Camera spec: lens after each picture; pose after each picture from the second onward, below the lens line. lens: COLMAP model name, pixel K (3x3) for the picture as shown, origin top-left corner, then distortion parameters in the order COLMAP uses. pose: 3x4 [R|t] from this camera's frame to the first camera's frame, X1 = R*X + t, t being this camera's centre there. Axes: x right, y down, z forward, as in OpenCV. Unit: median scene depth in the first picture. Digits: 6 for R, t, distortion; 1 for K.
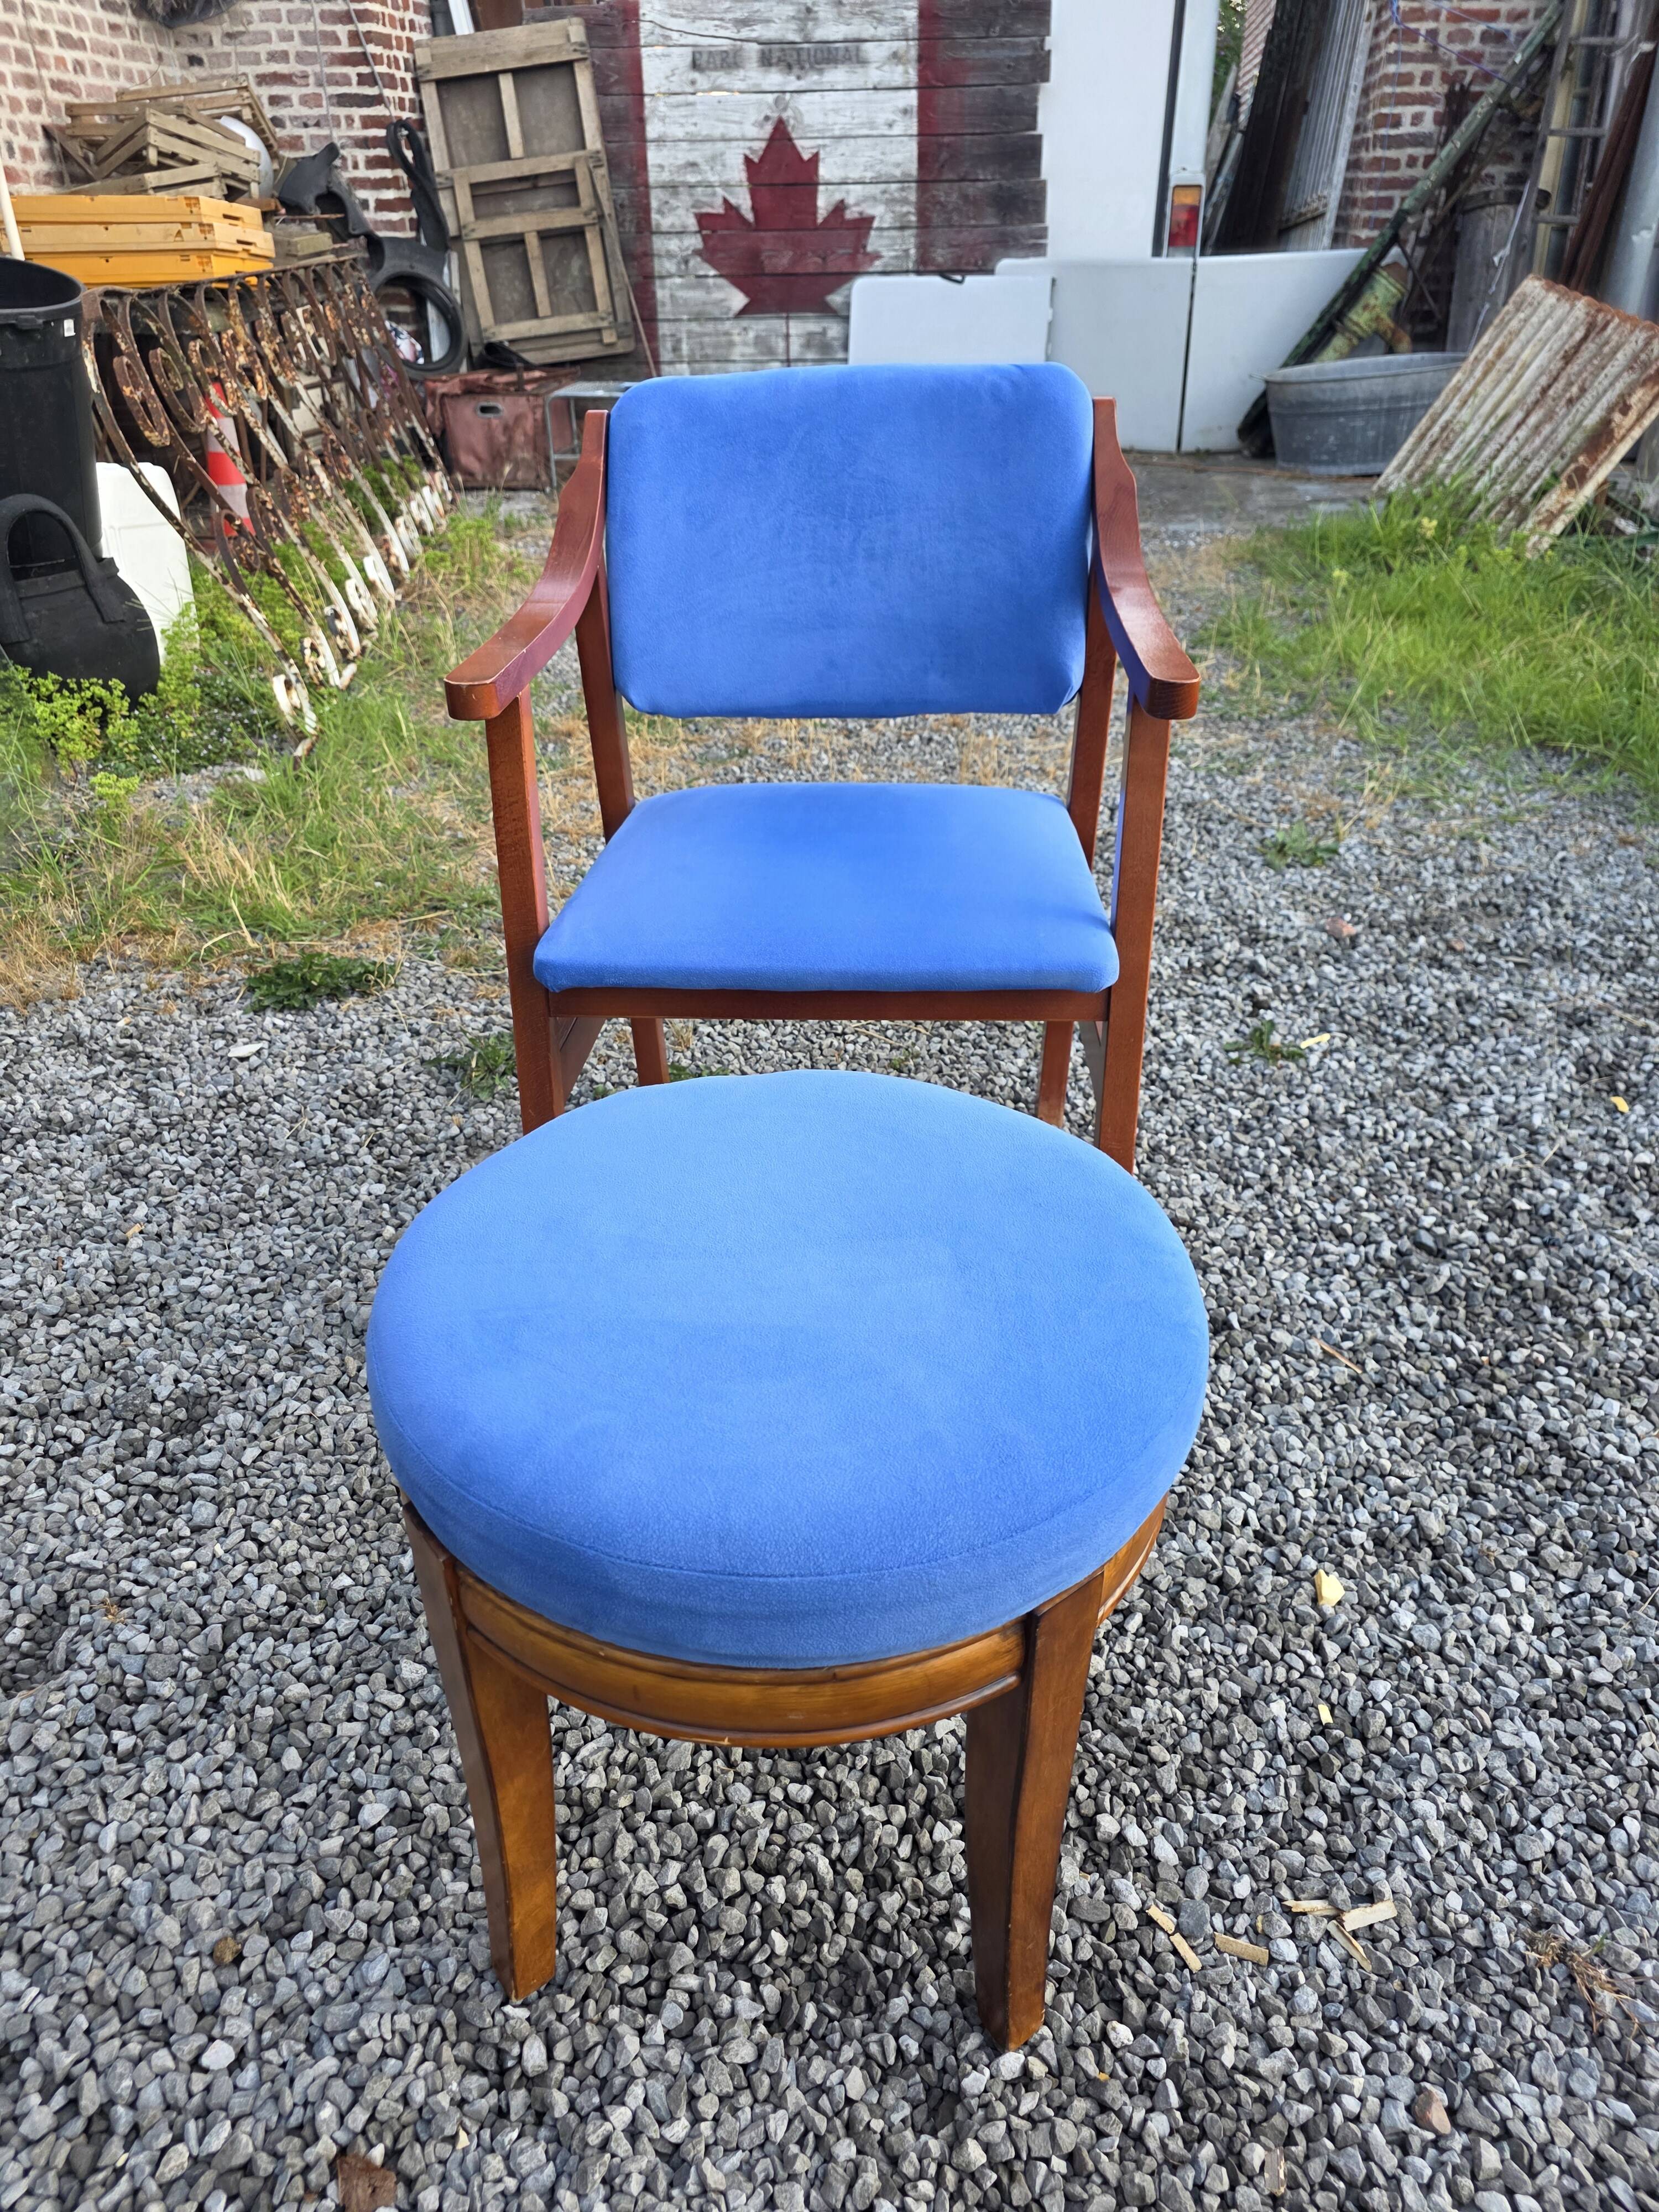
lens RADIAL K [[1502.5, 0, 808.5], [0, 1502.5, 1115.3], [0, 0, 1]] dist [0.038032, -0.032804]
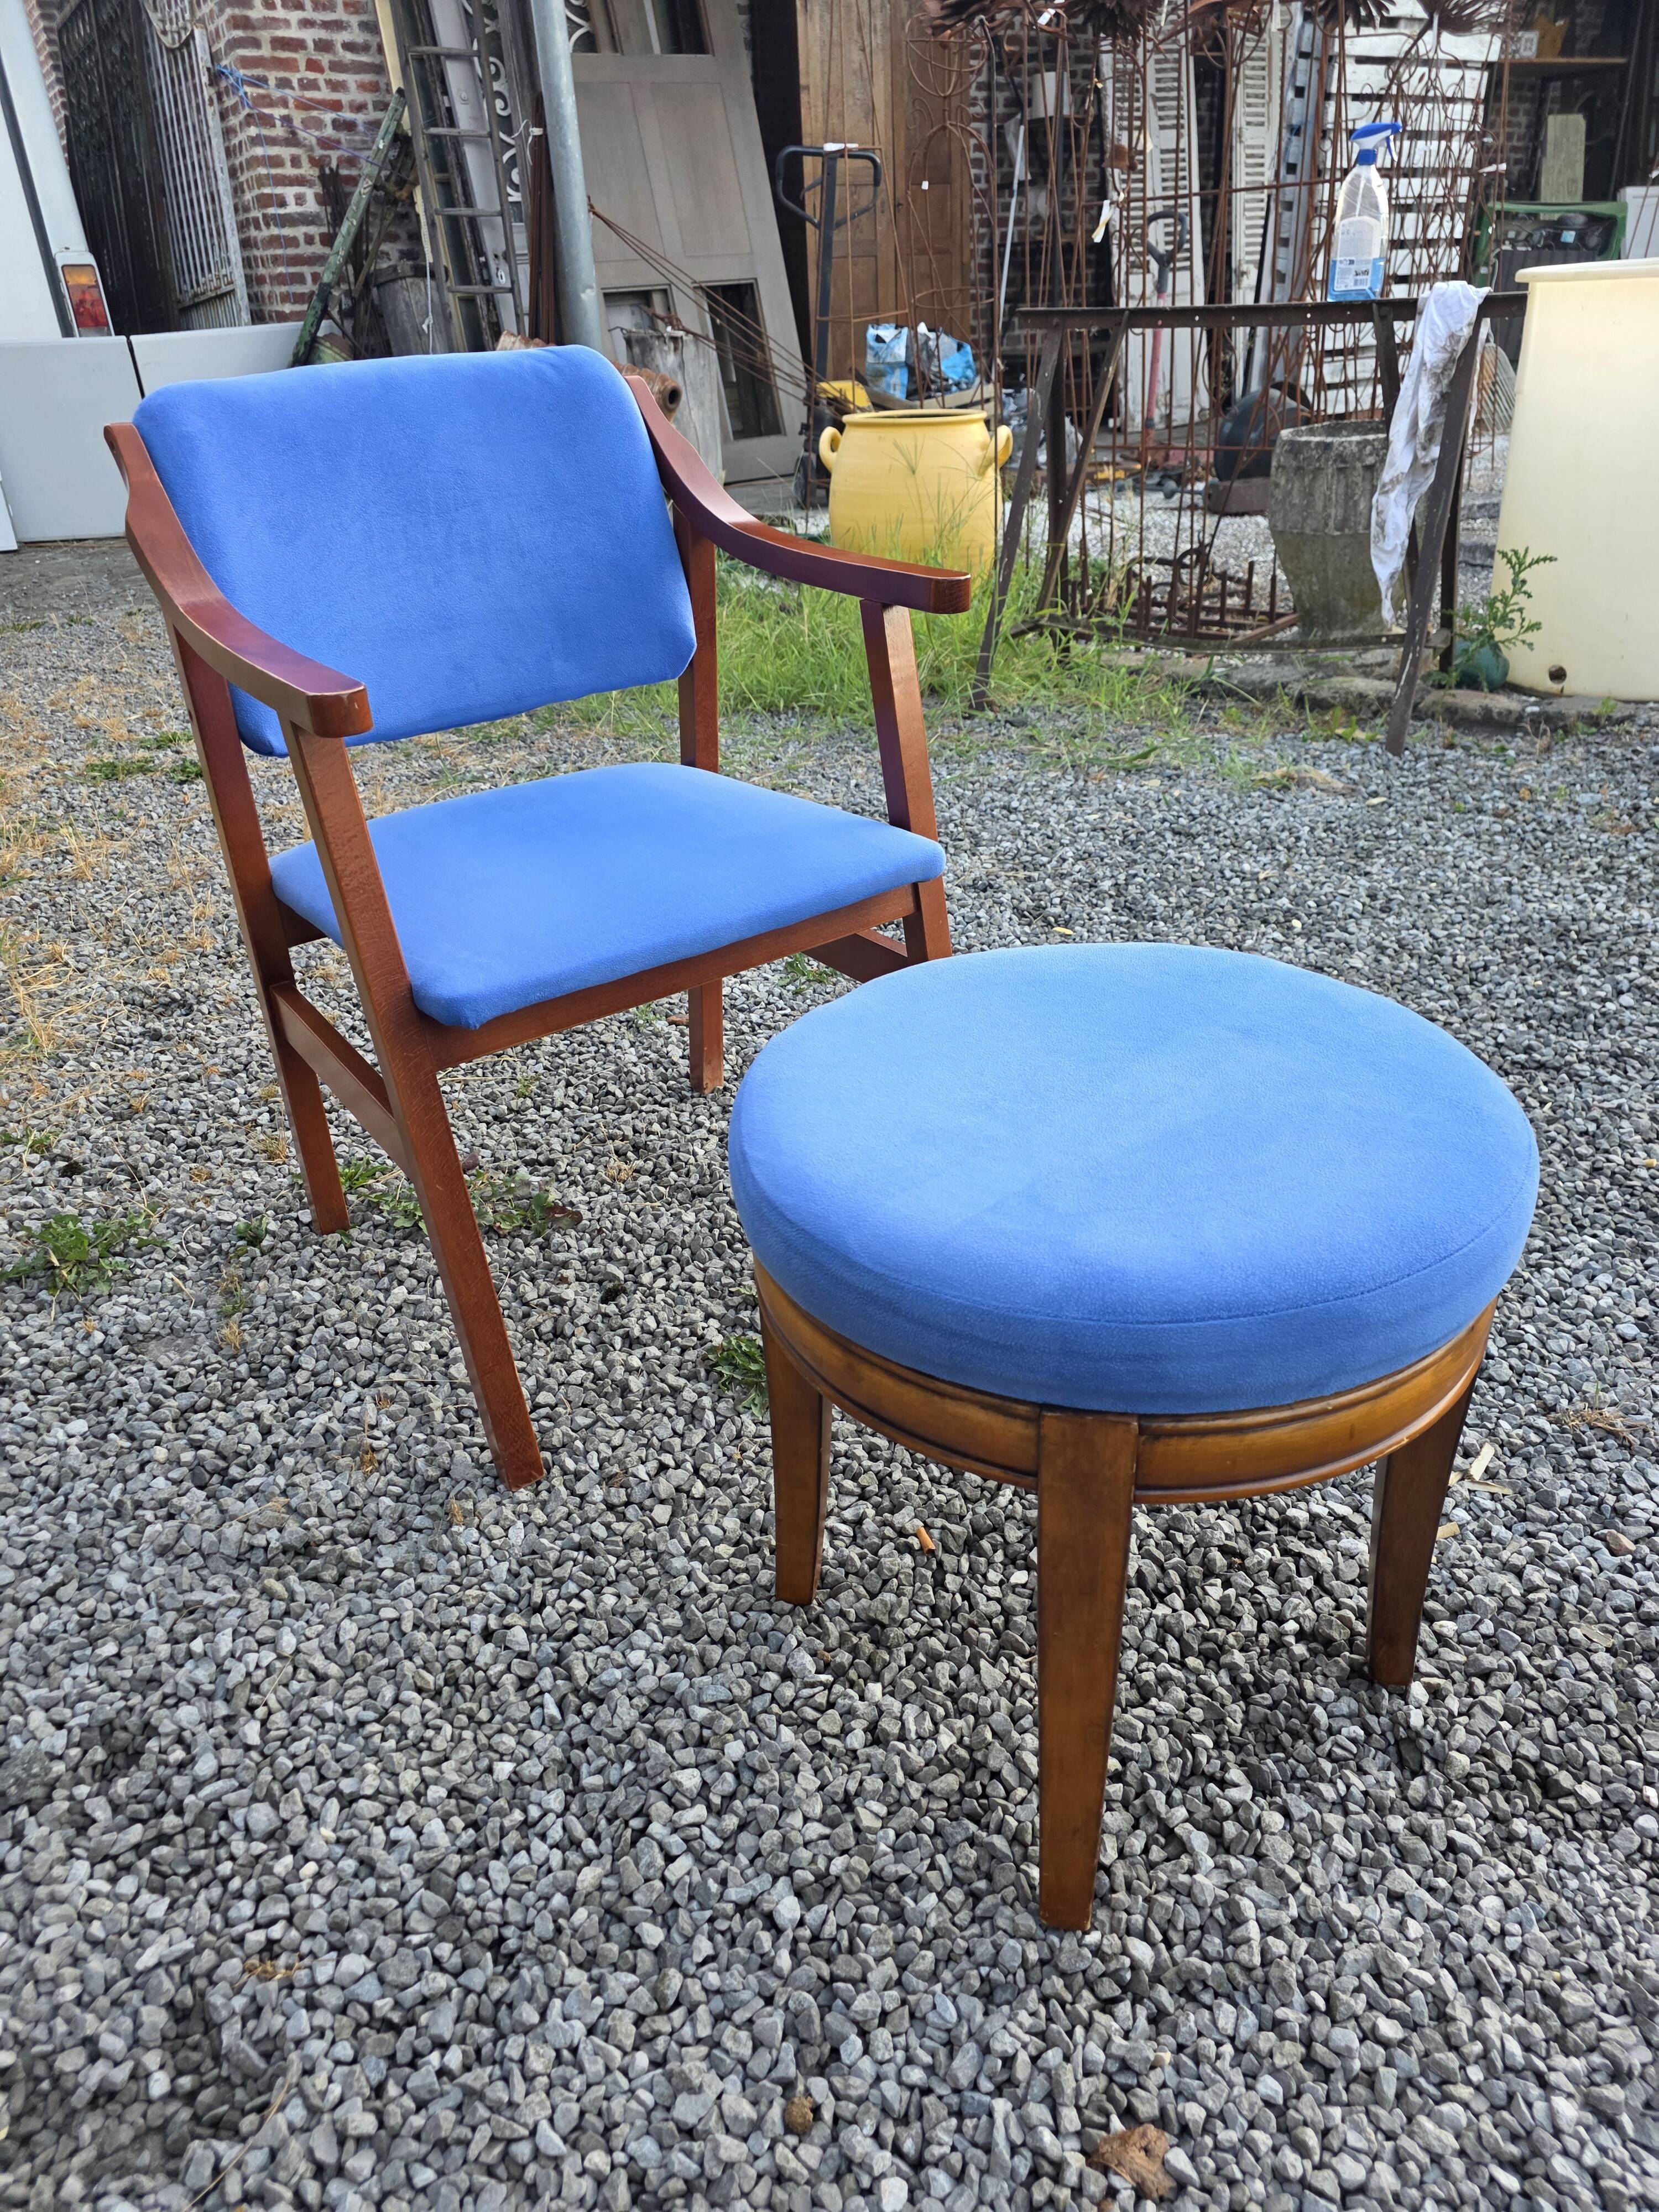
lens RADIAL K [[1502.5, 0, 837.1], [0, 1502.5, 1115.1], [0, 0, 1]] dist [0.038032, -0.032804]
pose [[0.758831, -0.328500, 0.562373, -0.557337], [0.356802, 0.932053, 0.062995, -0.015836], [-0.544856, 0.152854, 0.824480, 0.168344]]
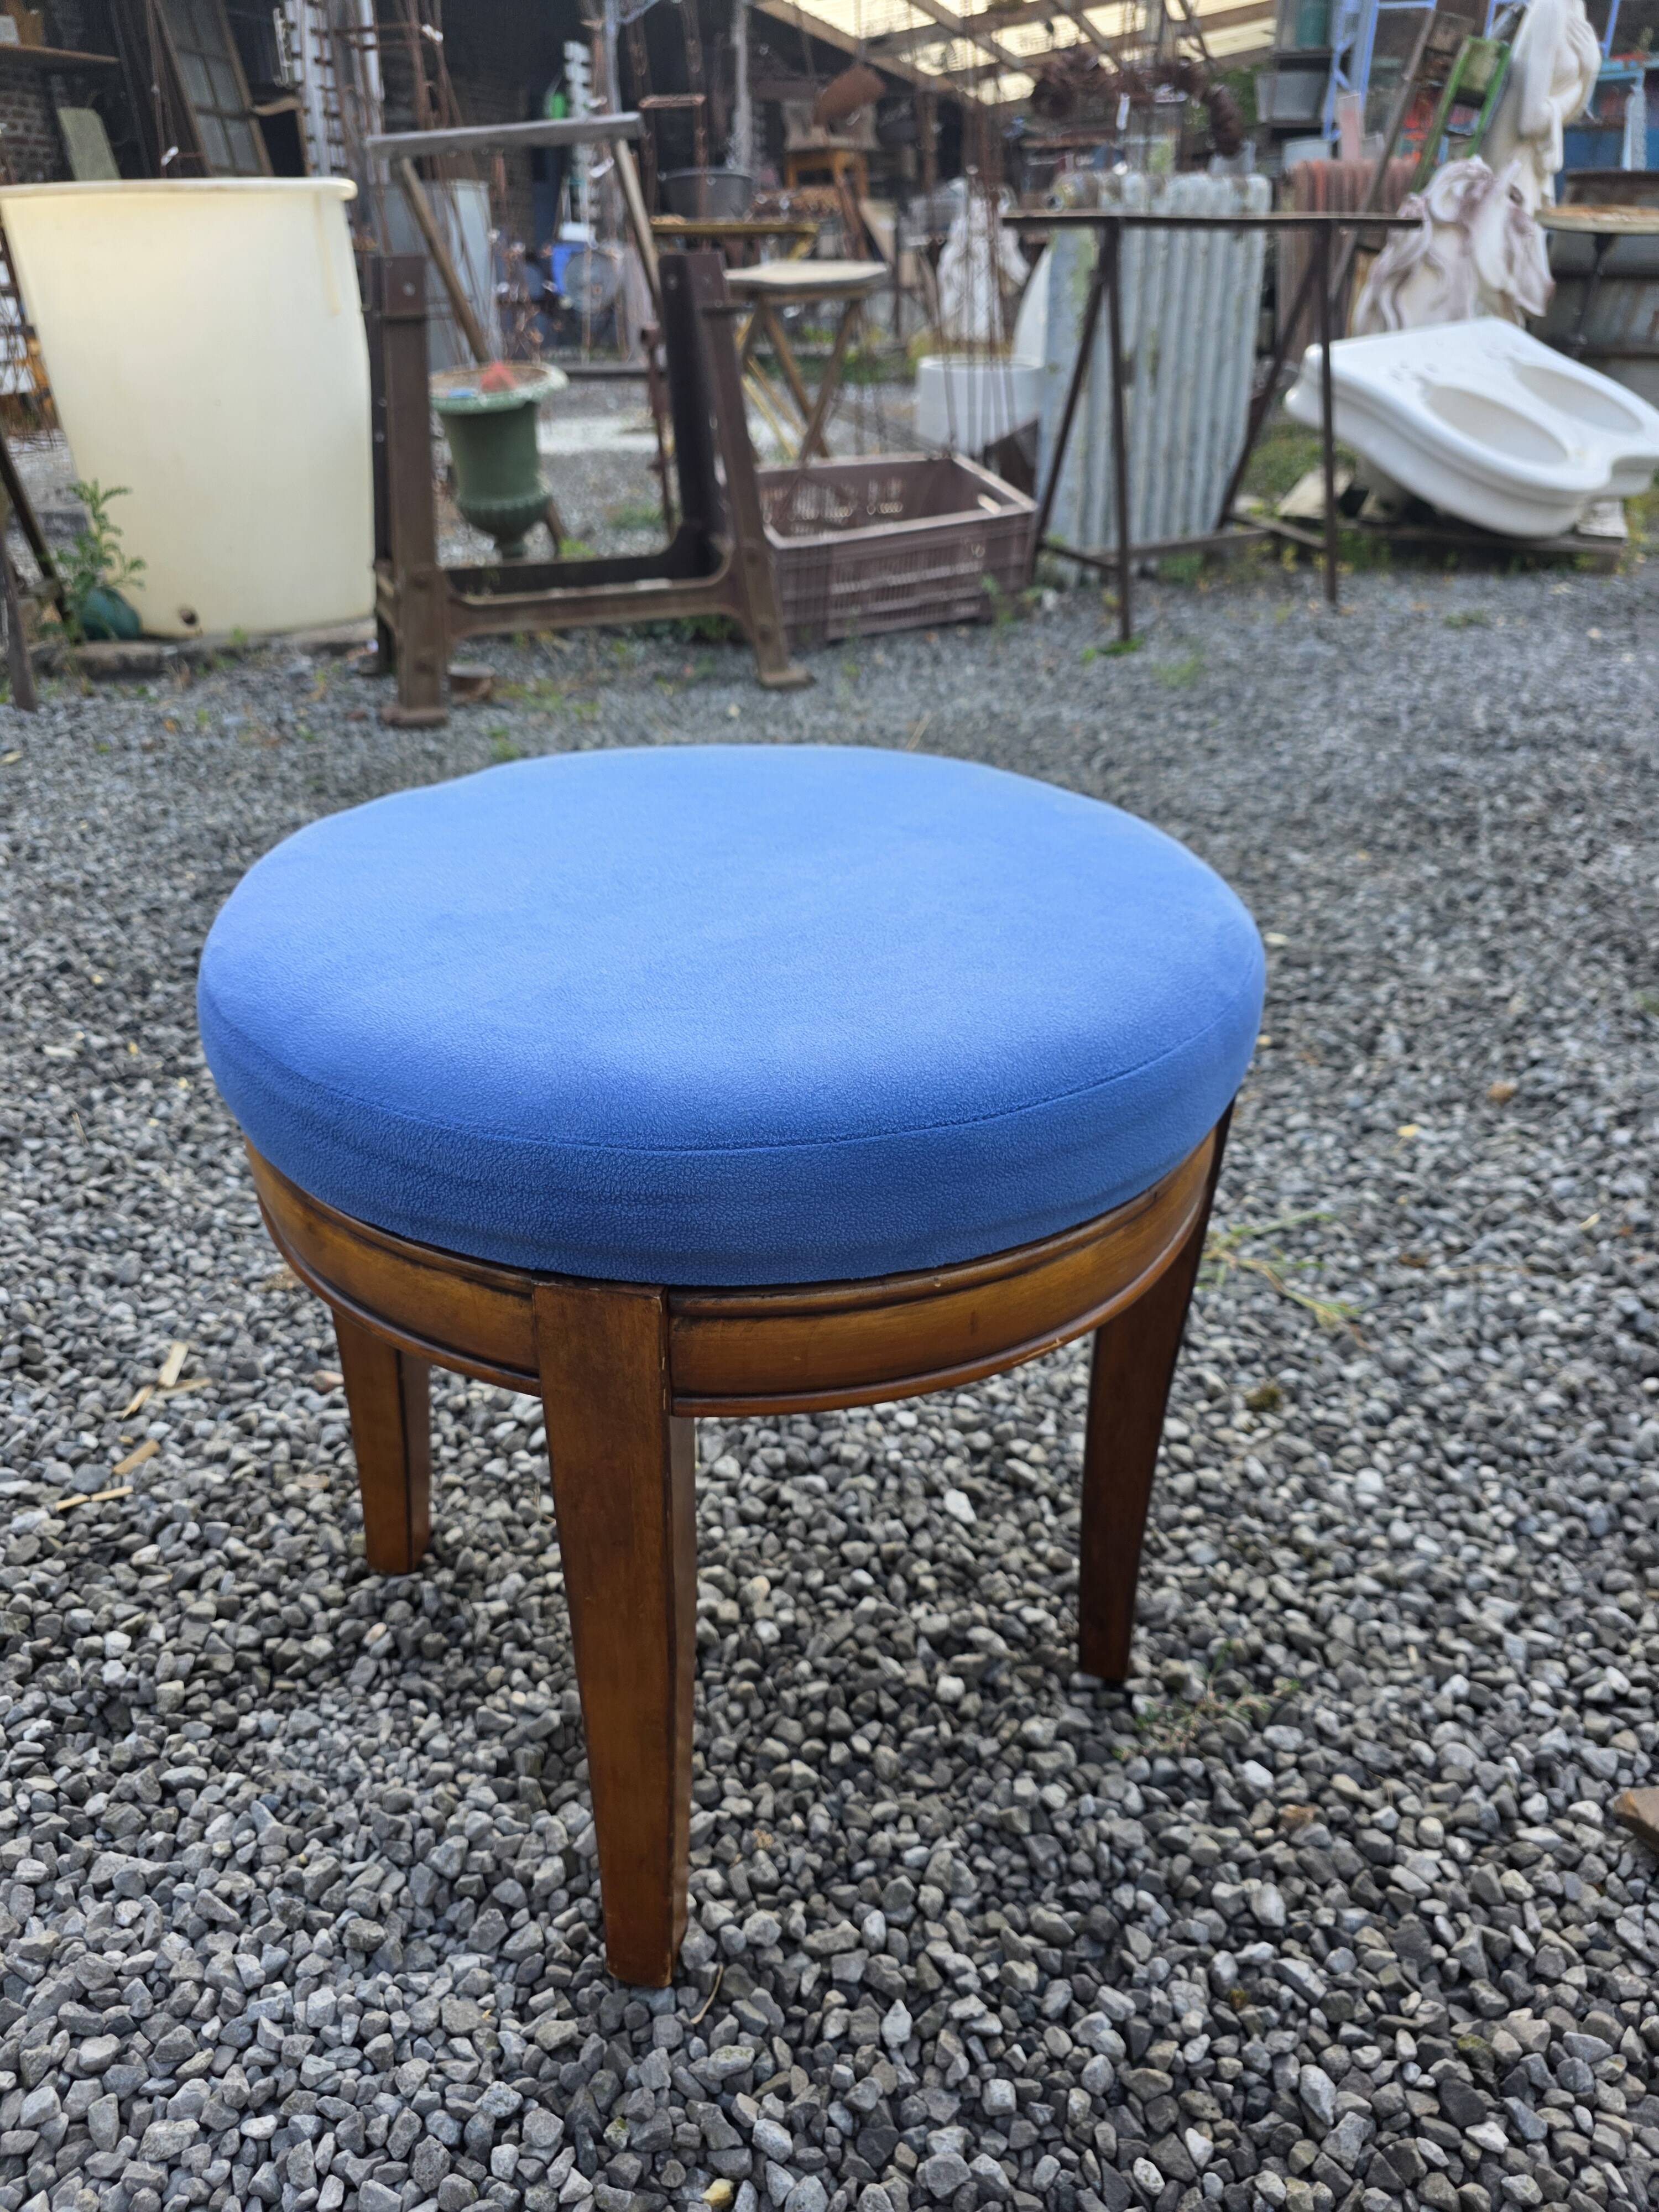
lens RADIAL K [[1502.5, 0, 820.9], [0, 1502.5, 1111.0], [0, 0, 1]] dist [0.038032, -0.032804]
pose [[0.111835, -0.471907, 0.874526, -0.393534], [0.519153, 0.778146, 0.353510, 0.196995], [-0.847333, 0.414478, 0.332016, 0.120566]]
